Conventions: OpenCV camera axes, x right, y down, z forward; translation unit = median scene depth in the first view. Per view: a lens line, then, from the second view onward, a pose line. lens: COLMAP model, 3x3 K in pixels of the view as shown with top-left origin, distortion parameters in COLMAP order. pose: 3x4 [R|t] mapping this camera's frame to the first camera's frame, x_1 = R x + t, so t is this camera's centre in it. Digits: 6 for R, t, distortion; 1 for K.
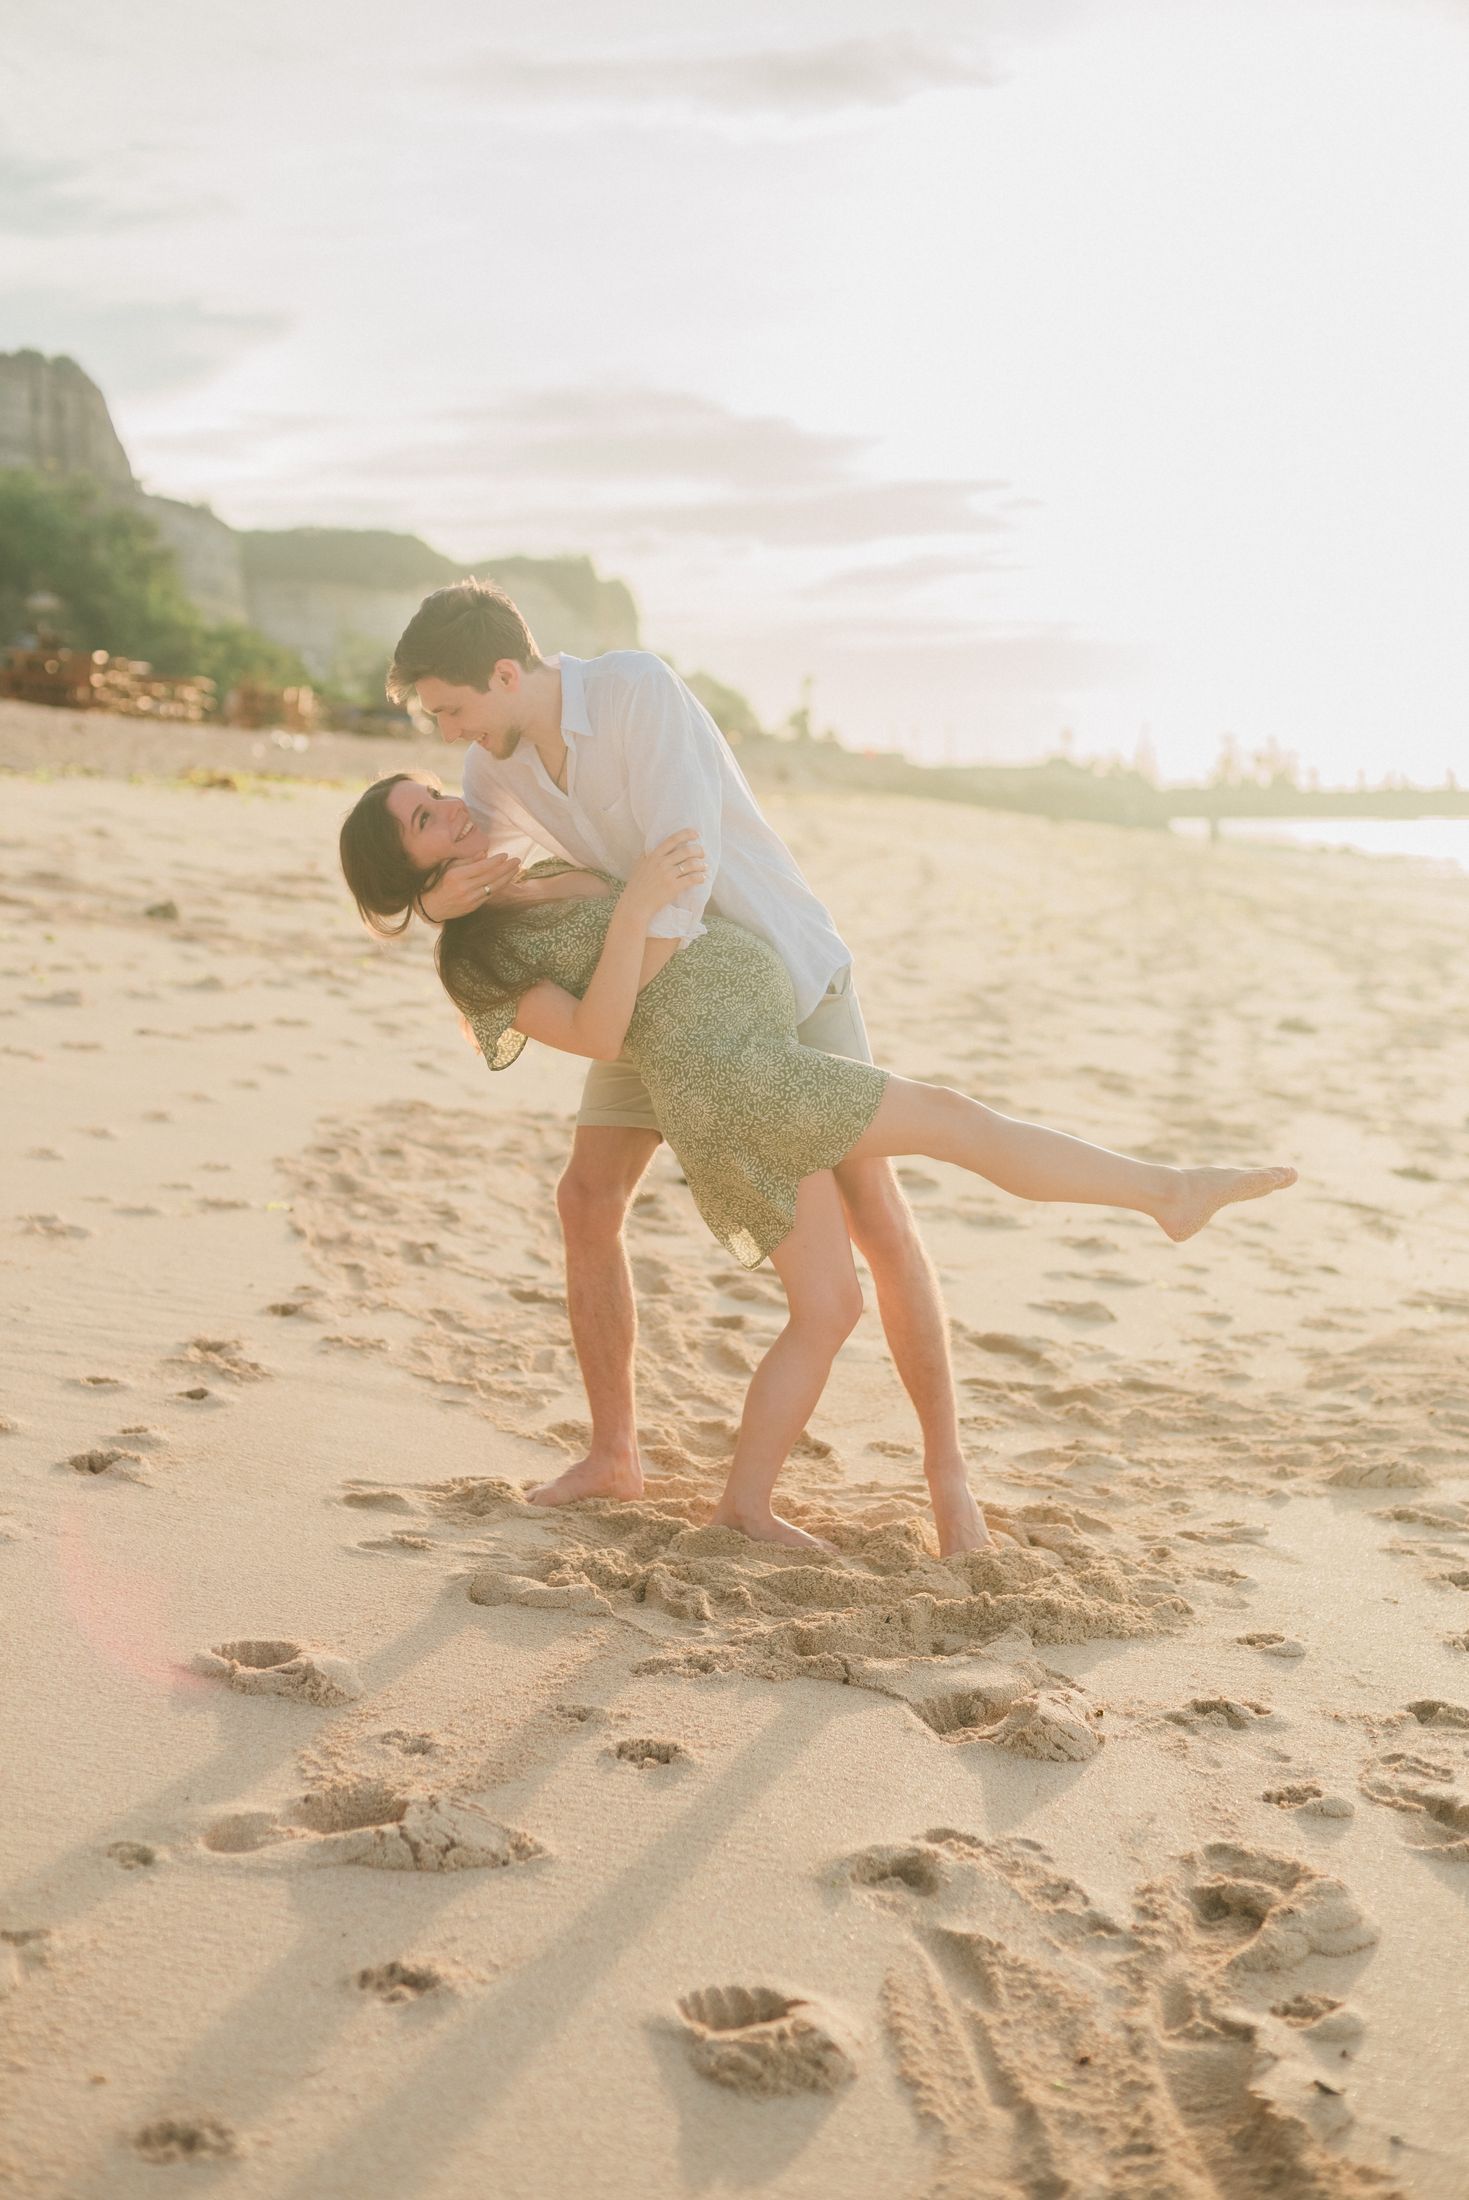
lens RADIAL K [[3168.5, 0, 734.5], [0, 3168.5, 1100.0], [0, 0, 1]] dist [-0.121254, 0.063123]
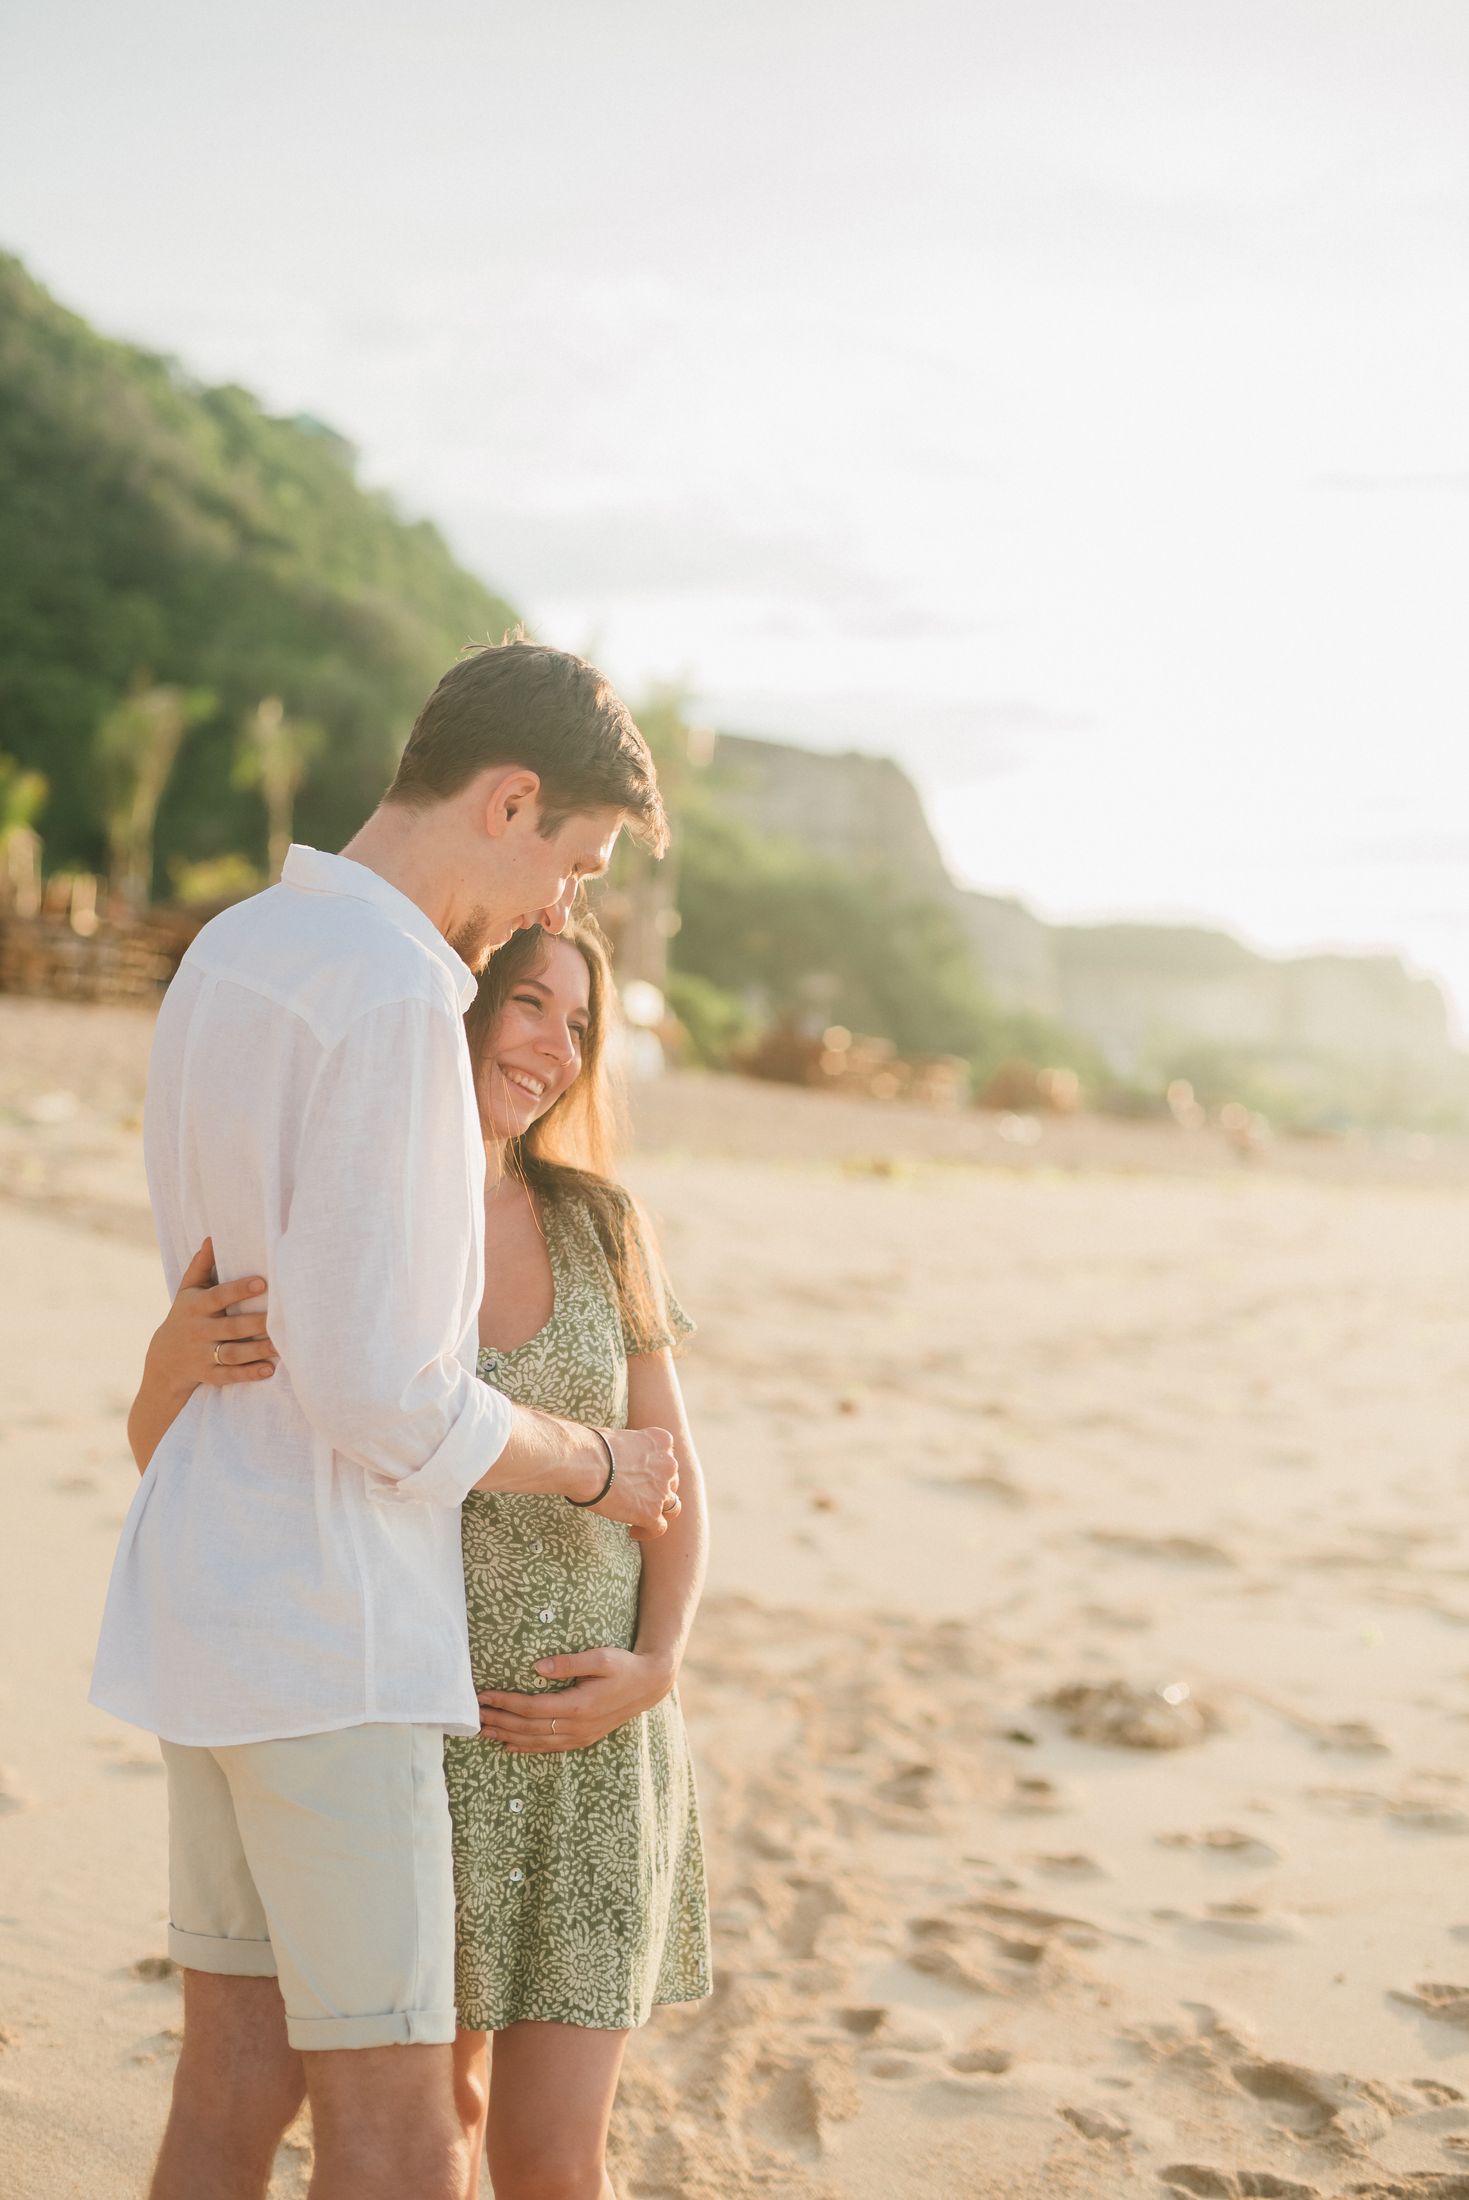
lens RADIAL K [[3114.8, 0, 734.5], [0, 3114.8, 1100.0], [0, 0, 1]] dist [-0.129570, 0.152258]
pose [[0.966365, 0.019221, -0.256455, 0.150581], [-0.050301, 0.992069, -0.115188, -0.051392], [0.252207, 0.124213, 0.959668, 0.386570]]
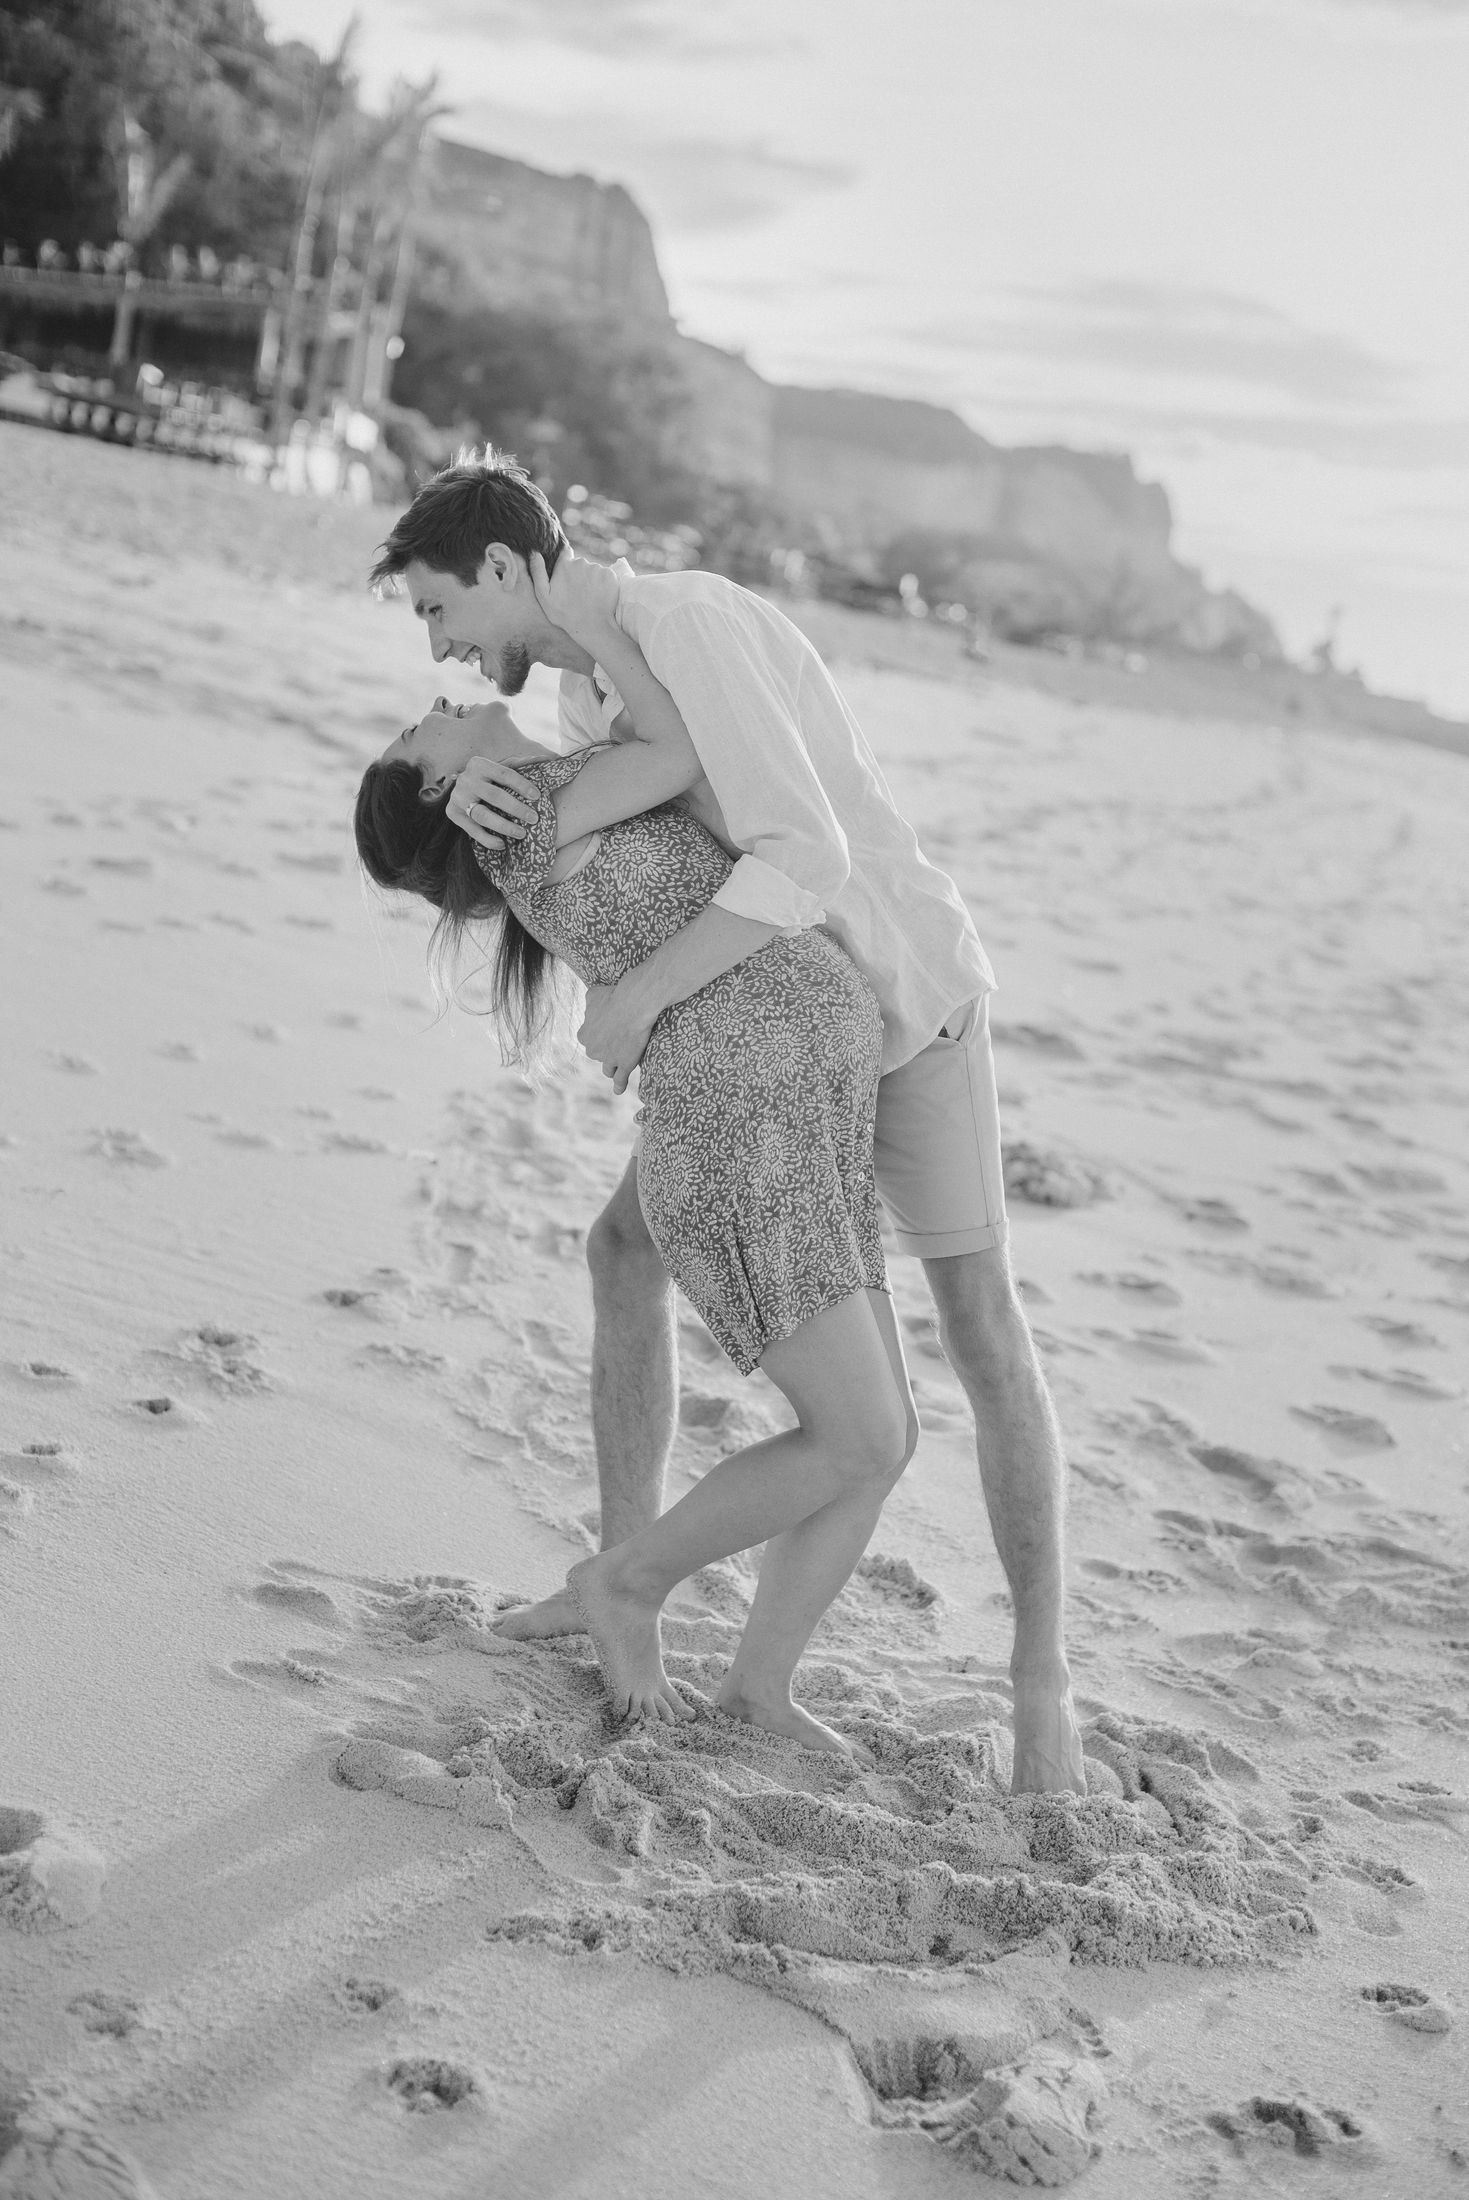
lens RADIAL K [[3267.5, 0, 734.0], [0, 3267.5, 1055.2], [0, 0, 1]] dist [-0.121375, 0.119207]
pose [[0.979669, 0.142771, -0.140947, 0.070442], [-0.140397, 0.989735, 0.026699, -0.034584], [0.143312, -0.006368, 0.989657, 0.181515]]
